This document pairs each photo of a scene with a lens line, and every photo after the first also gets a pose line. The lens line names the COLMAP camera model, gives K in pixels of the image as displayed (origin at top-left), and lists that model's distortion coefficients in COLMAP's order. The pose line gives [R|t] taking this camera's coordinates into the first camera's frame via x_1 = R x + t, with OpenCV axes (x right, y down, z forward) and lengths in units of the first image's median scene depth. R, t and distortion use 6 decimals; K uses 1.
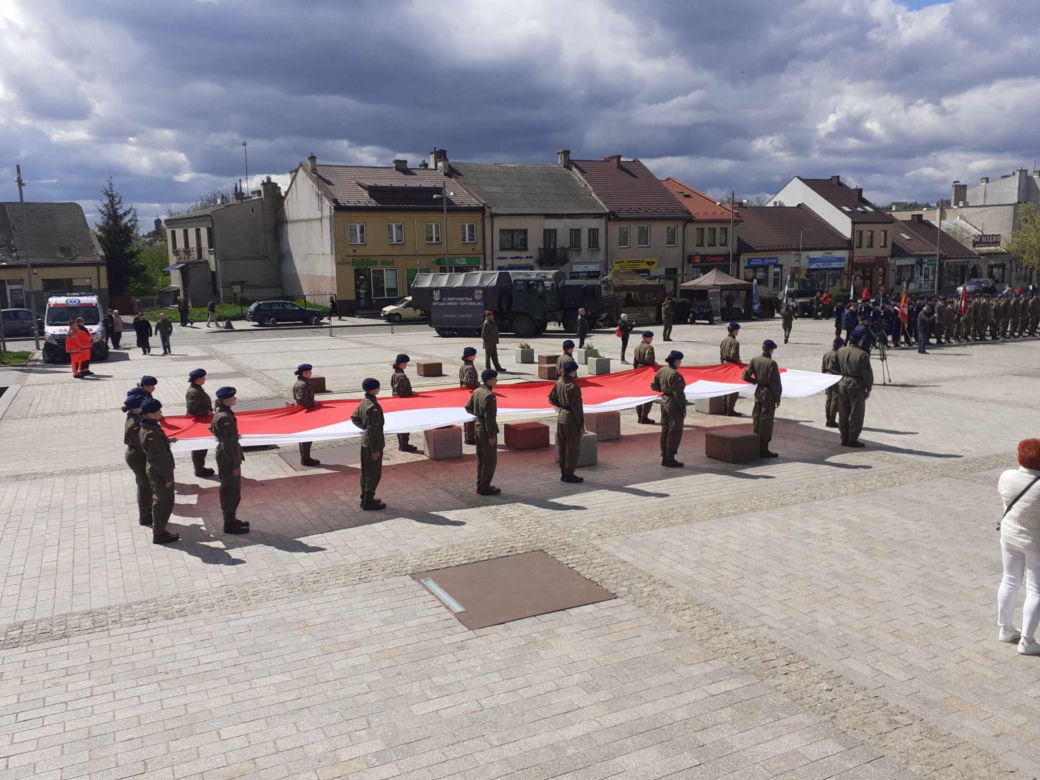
lens RADIAL K [[861.2, 0, 498.1], [0, 861.2, 381.8], [0, 0, 1]] dist [0.008070, -0.025533]
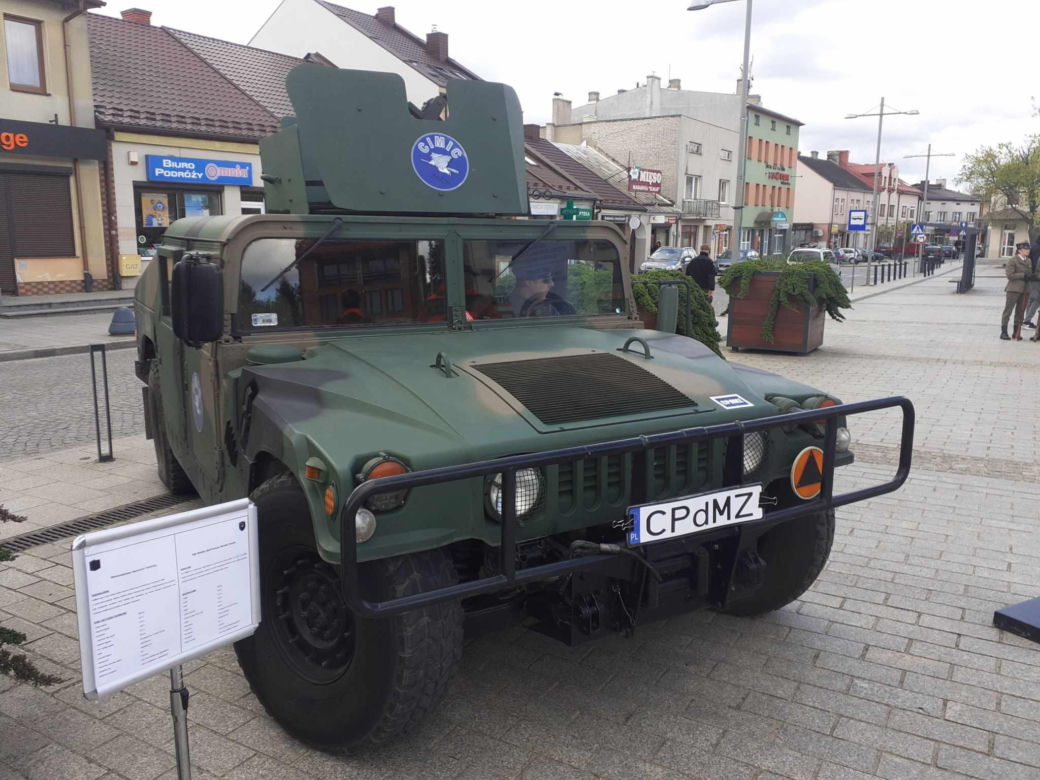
lens RADIAL K [[823.0, 0, 496.9], [0, 823.0, 376.0], [0, 0, 1]] dist [0.022758, -0.038060]
pose [[0.851213, -0.061932, 0.521154, 0.242209], [0.053650, 0.998079, 0.030980, -0.071851], [-0.522071, 0.001590, 0.852900, 0.705120]]
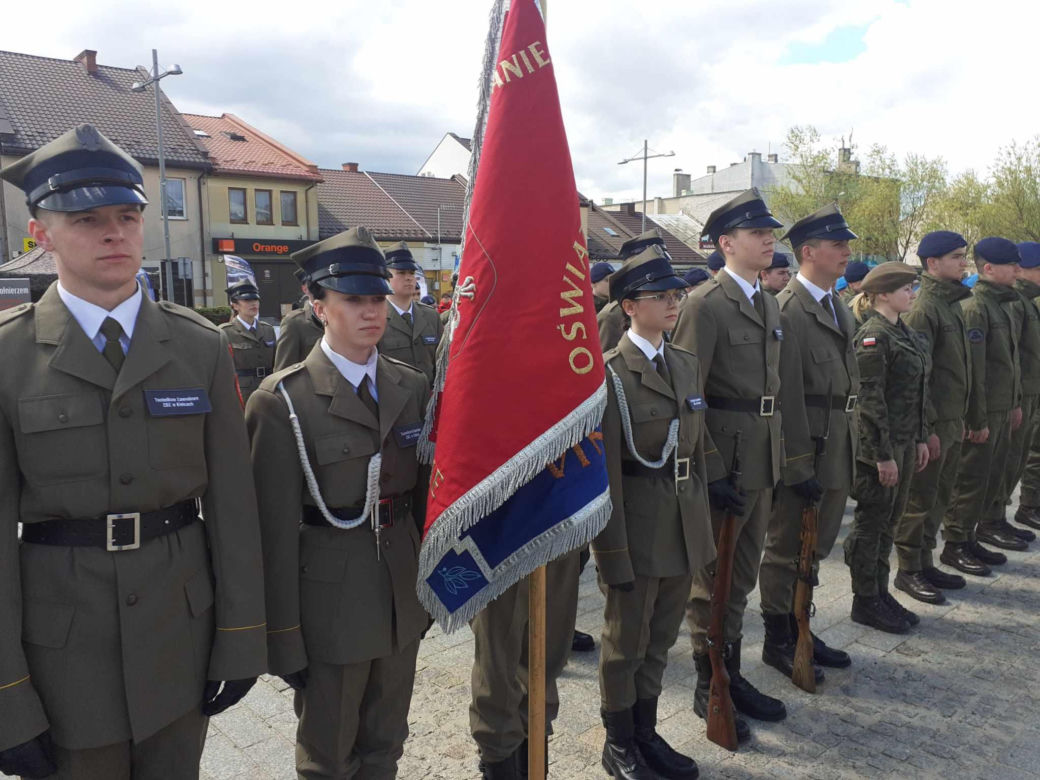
lens RADIAL K [[830.7, 0, 501.3], [0, 830.7, 378.0], [0, 0, 1]] dist [0.050342, -0.073242]
pose [[0.963330, -0.020740, 0.267518, 0.242871], [0.030556, 0.999002, -0.032585, -0.038979], [-0.266575, 0.039564, 0.963002, 0.451961]]
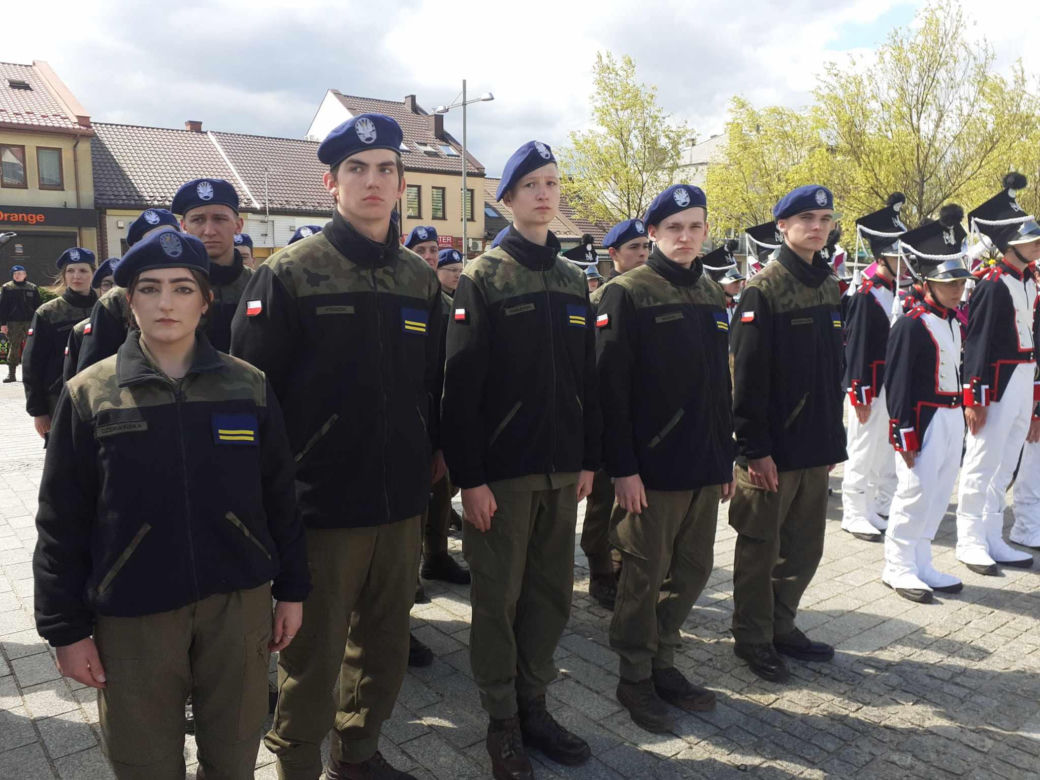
lens RADIAL K [[823.0, 0, 516.8], [0, 823.0, 379.0], [0, 0, 1]] dist [0.022758, -0.038060]
pose [[0.977857, -0.000384, 0.209275, 0.399030], [0.003949, 0.999854, -0.016615, -0.051737], [-0.209238, 0.017073, 0.977716, 0.529886]]
